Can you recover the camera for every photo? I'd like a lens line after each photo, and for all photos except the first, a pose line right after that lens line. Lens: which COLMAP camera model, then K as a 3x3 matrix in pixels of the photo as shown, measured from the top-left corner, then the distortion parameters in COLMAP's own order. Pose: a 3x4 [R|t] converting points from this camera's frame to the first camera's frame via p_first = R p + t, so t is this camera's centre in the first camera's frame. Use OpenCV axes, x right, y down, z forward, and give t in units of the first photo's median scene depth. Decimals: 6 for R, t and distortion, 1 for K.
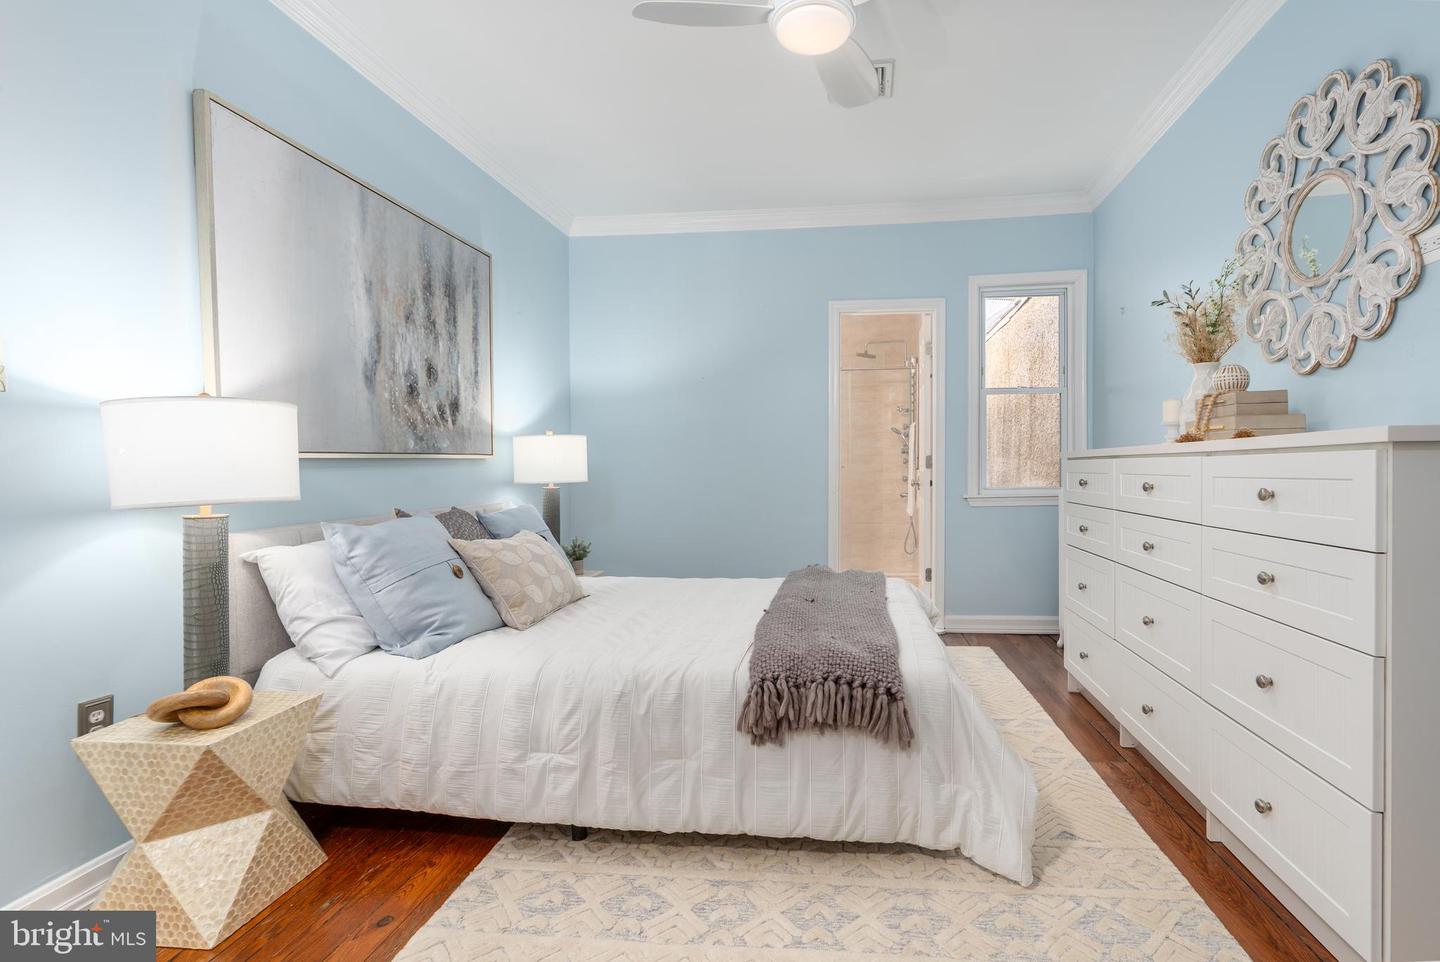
lens RADIAL K [[665.0, 0, 724.6], [0, 665.0, 474.2], [0, 0, 1]] dist [-0.000506, 0.000402]
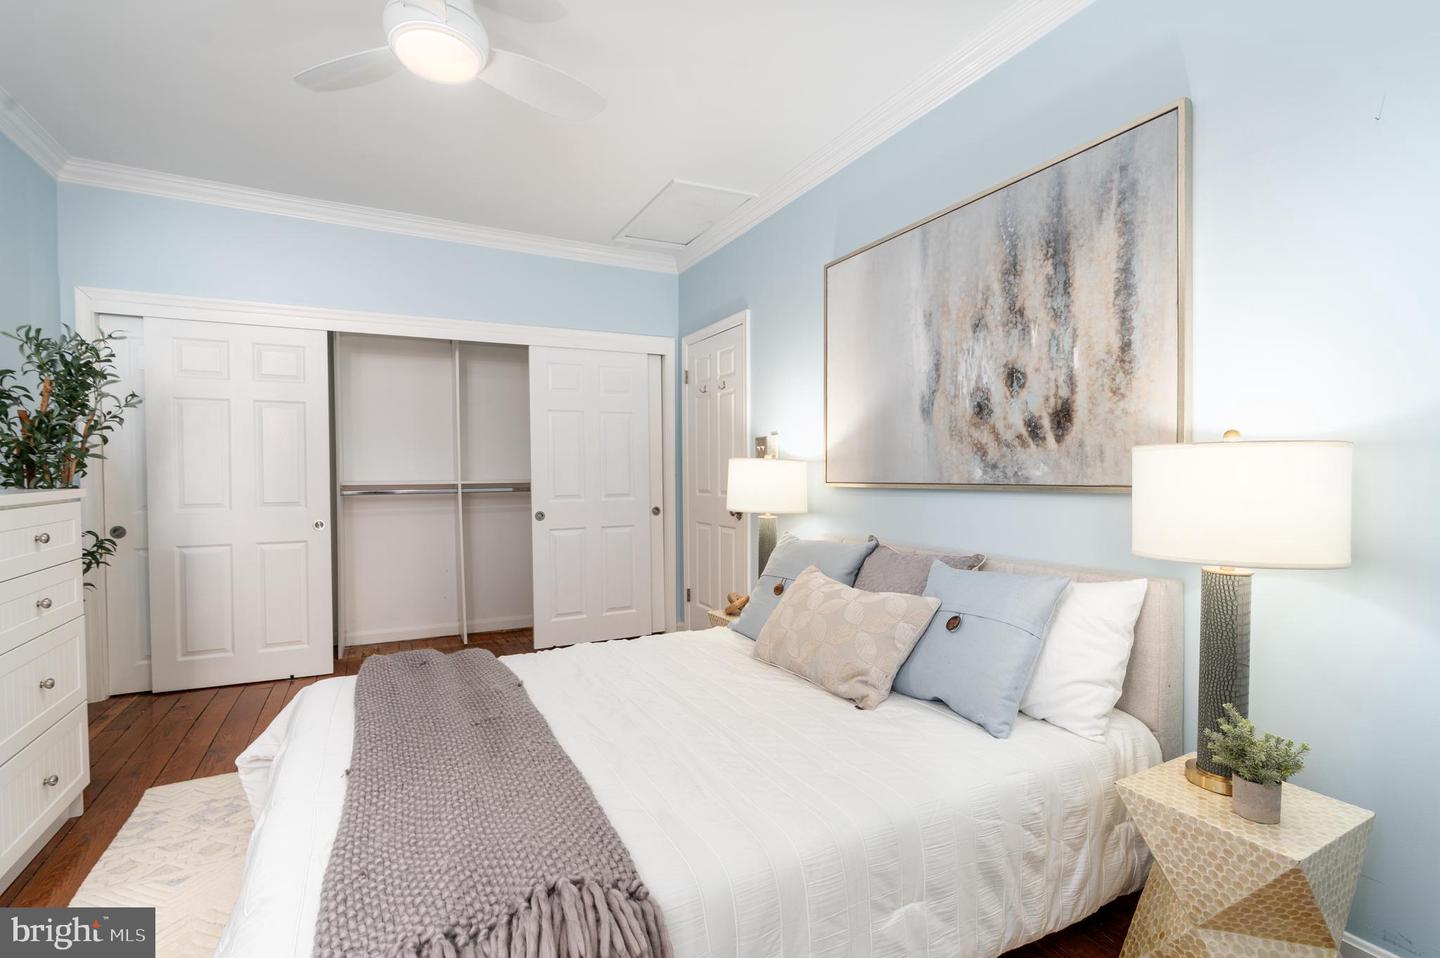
lens RADIAL K [[665.0, 0, 723.5], [0, 665.0, 482.7], [0, 0, 1]] dist [-0.000506, 0.000402]
pose [[-0.792357, 0.016850, -0.609824, 0.297032], [-0.006256, 0.999341, 0.035742, -0.060094], [0.610025, 0.032135, -0.791730, 1.438928]]
